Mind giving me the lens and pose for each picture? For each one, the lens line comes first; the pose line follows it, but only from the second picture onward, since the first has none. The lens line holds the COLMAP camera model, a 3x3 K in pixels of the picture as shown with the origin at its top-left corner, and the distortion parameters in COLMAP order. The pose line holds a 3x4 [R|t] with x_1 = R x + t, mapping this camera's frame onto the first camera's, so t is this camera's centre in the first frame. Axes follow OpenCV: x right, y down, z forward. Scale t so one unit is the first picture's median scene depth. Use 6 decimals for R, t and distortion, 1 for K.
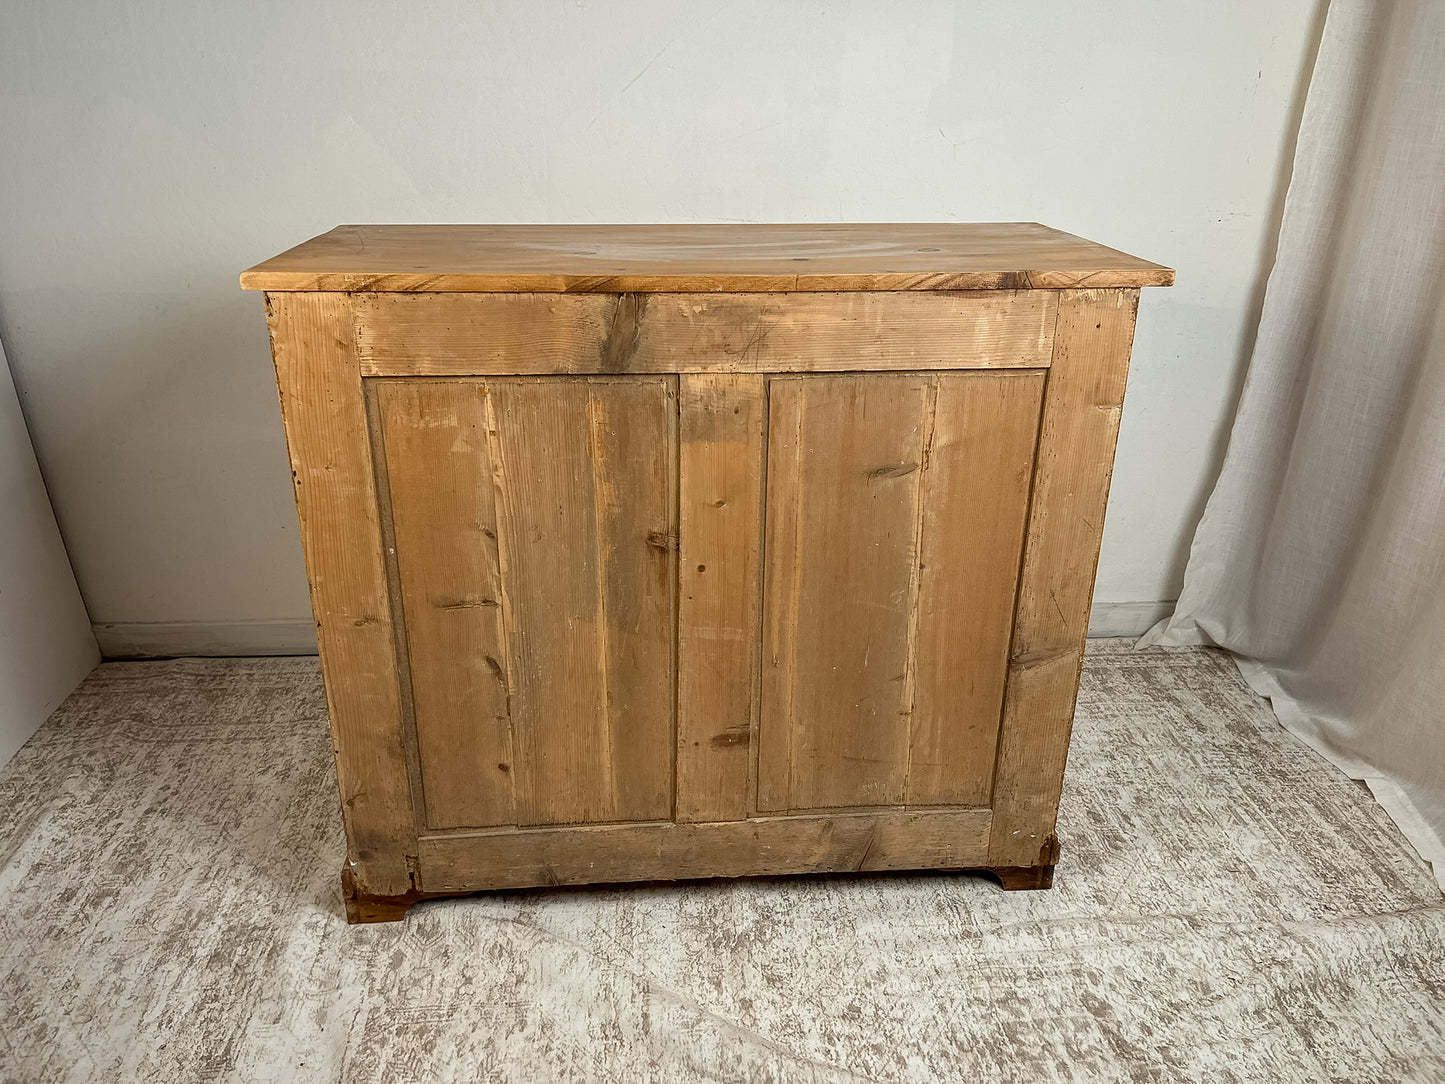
lens RADIAL K [[1098.6, 0, 718.0], [0, 1098.6, 544.9], [0, 0, 1]] dist [0.033131, -0.052478]
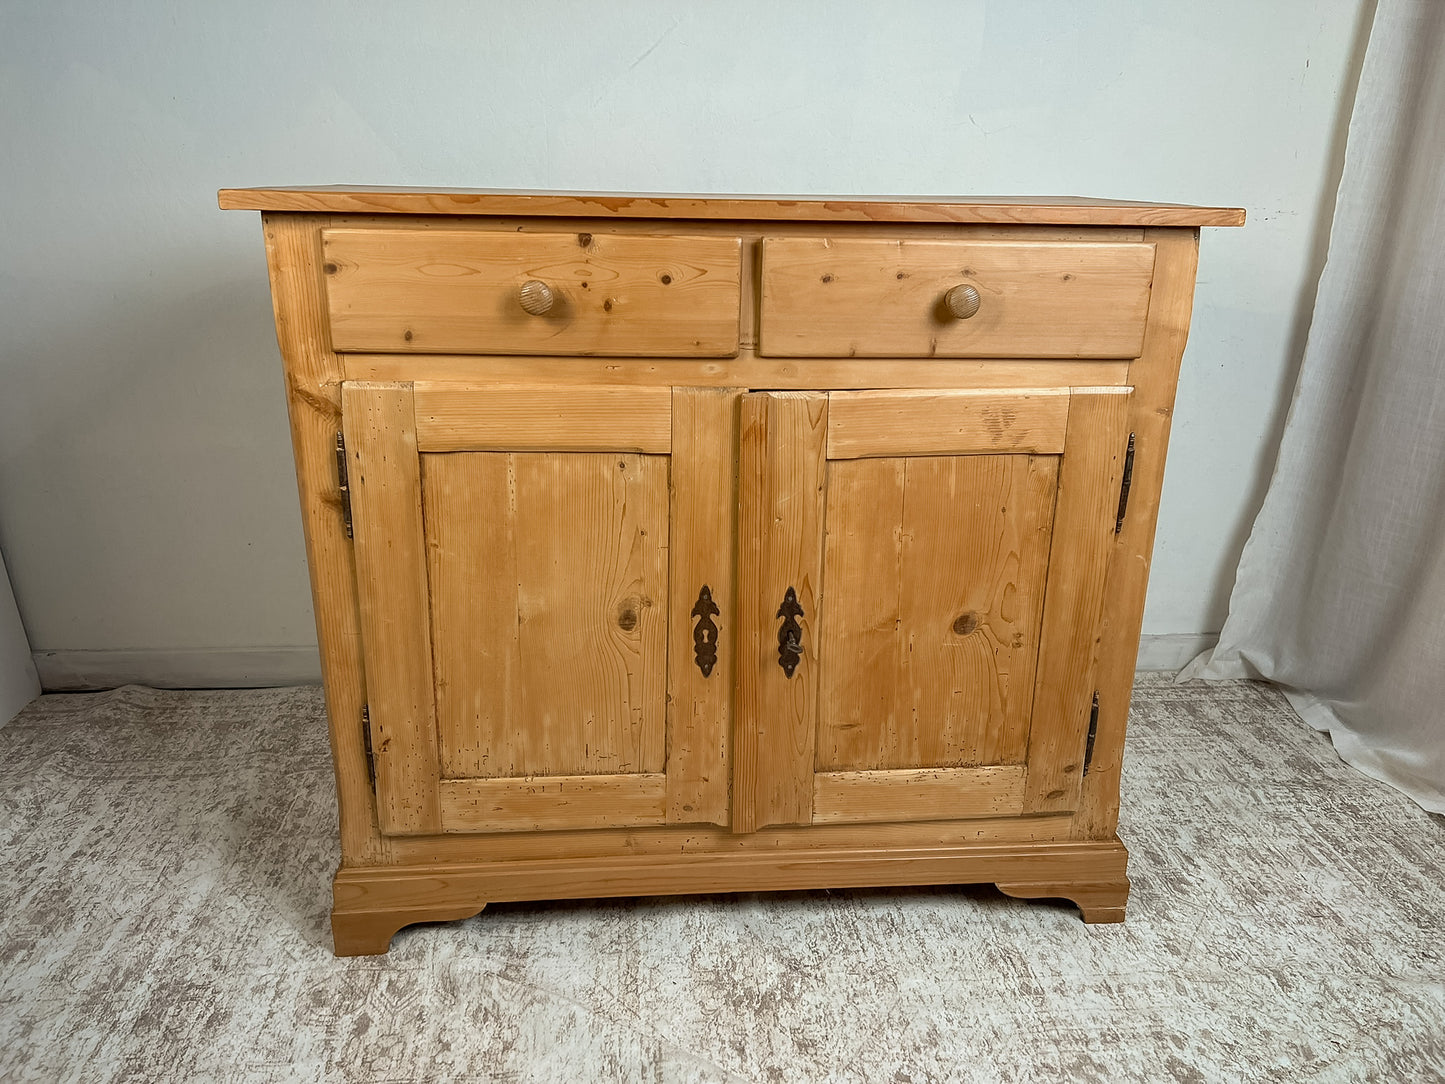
lens RADIAL K [[1098.6, 0, 735.2], [0, 1098.6, 553.4], [0, 0, 1]] dist [0.033131, -0.052478]
pose [[0.999526, 0.005717, 0.030254, -0.026966], [-0.003952, 0.998304, -0.058090, 0.055167], [-0.030534, 0.057942, 0.997853, 0.108109]]
